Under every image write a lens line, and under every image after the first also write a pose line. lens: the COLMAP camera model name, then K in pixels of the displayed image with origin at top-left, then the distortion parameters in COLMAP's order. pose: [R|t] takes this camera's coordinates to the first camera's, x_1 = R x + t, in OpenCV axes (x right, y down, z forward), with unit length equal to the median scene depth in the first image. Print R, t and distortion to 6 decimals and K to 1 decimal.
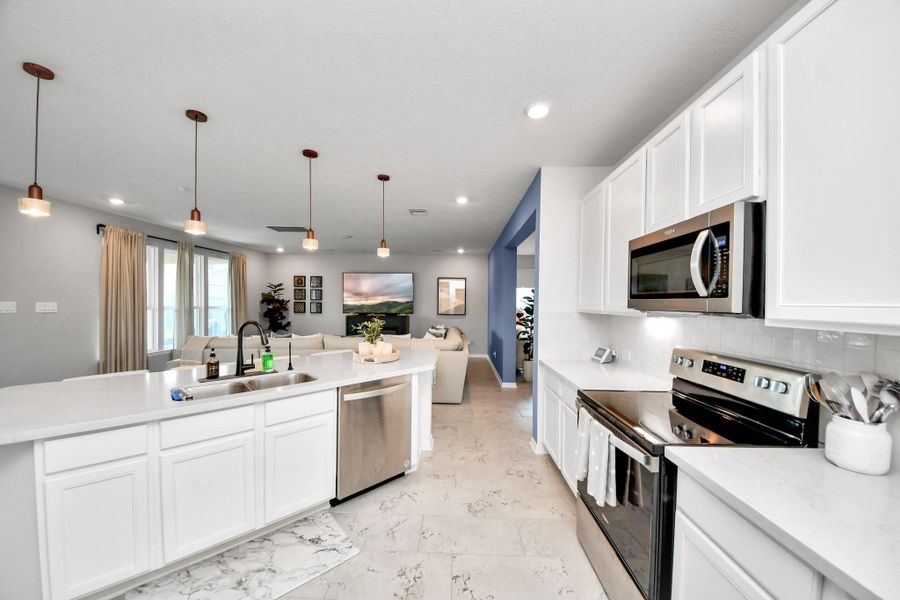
lens RADIAL K [[324.5, 0, 444.4], [0, 324.5, 303.3], [0, 0, 1]] dist [0.006897, -0.002675]
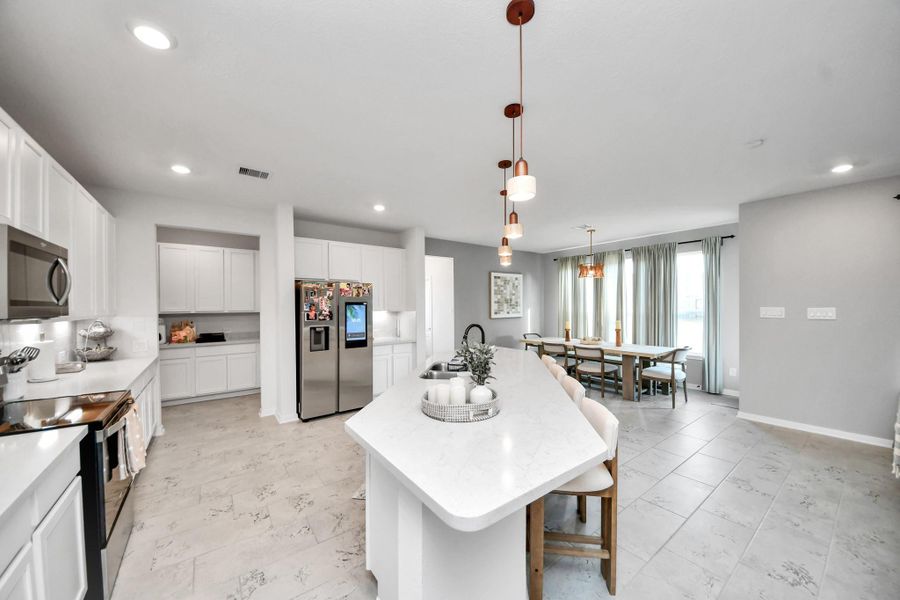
lens RADIAL K [[324.5, 0, 448.2], [0, 324.5, 304.5], [0, 0, 1]] dist [0.006897, -0.002675]
pose [[-0.765428, -0.006409, -0.643489, 0.075628], [0.001607, 0.999928, -0.011870, -0.001621], [0.643519, -0.010119, -0.765363, 0.579816]]
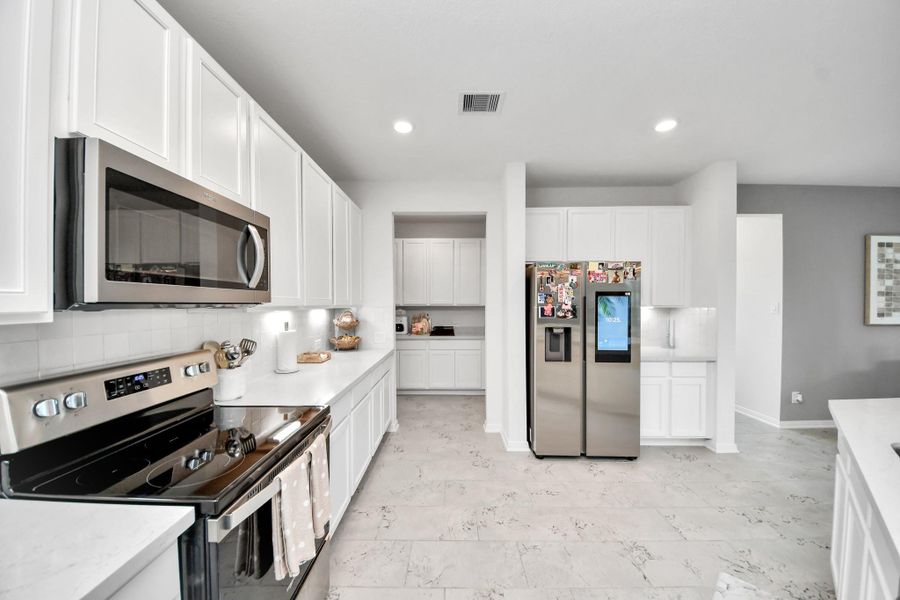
lens RADIAL K [[320.7, 0, 449.7], [0, 320.7, 306.2], [0, 0, 1]] dist [-0.002356, -0.000242]
pose [[-0.997989, -0.010322, -0.062549, 0.040468], [-0.010680, 0.999928, 0.005390, 0.004306], [0.062489, 0.006048, -0.998027, 0.382159]]
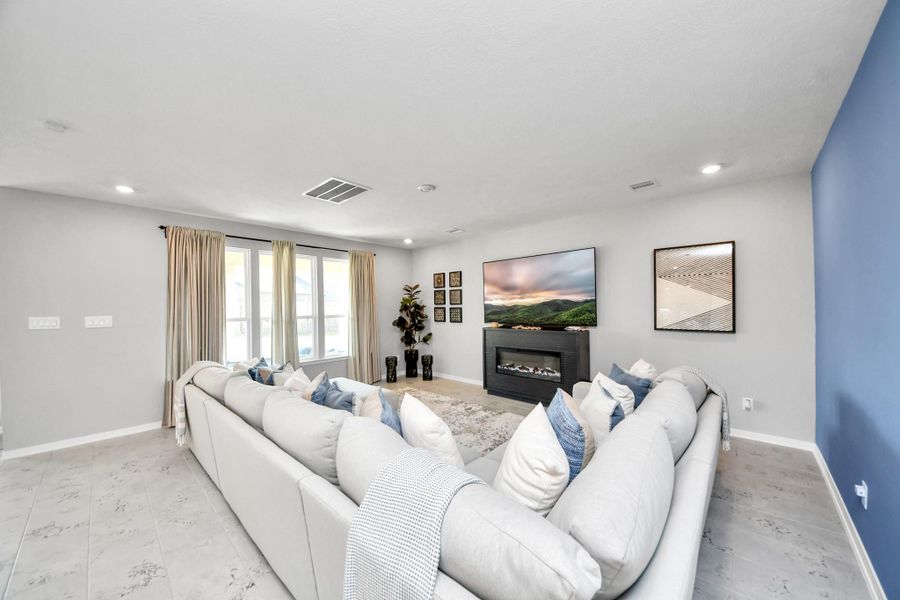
lens RADIAL K [[324.5, 0, 450.8], [0, 324.5, 301.9], [0, 0, 1]] dist [0.006897, -0.002675]
pose [[0.759540, -0.029587, -0.649788, 0.069836], [0.021630, 0.999561, -0.020230, -0.001937], [0.650101, 0.001311, 0.759846, 0.528174]]
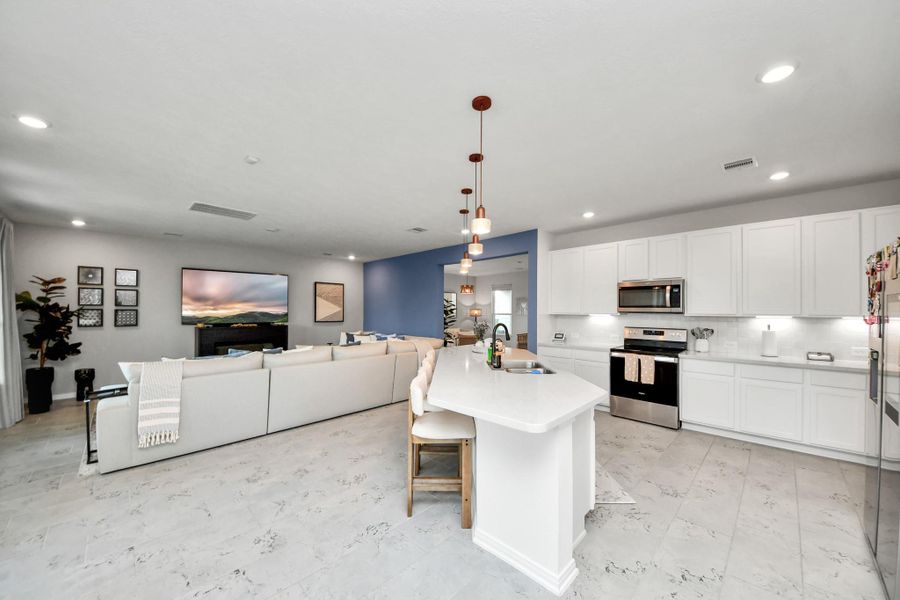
lens RADIAL K [[324.5, 0, 459.3], [0, 324.5, 304.8], [0, 0, 1]] dist [0.006897, -0.002675]
pose [[0.644133, 0.006126, 0.764889, -0.524409], [0.003487, 0.999934, -0.010946, -0.003473], [-0.764906, 0.009718, 0.644069, 0.098286]]
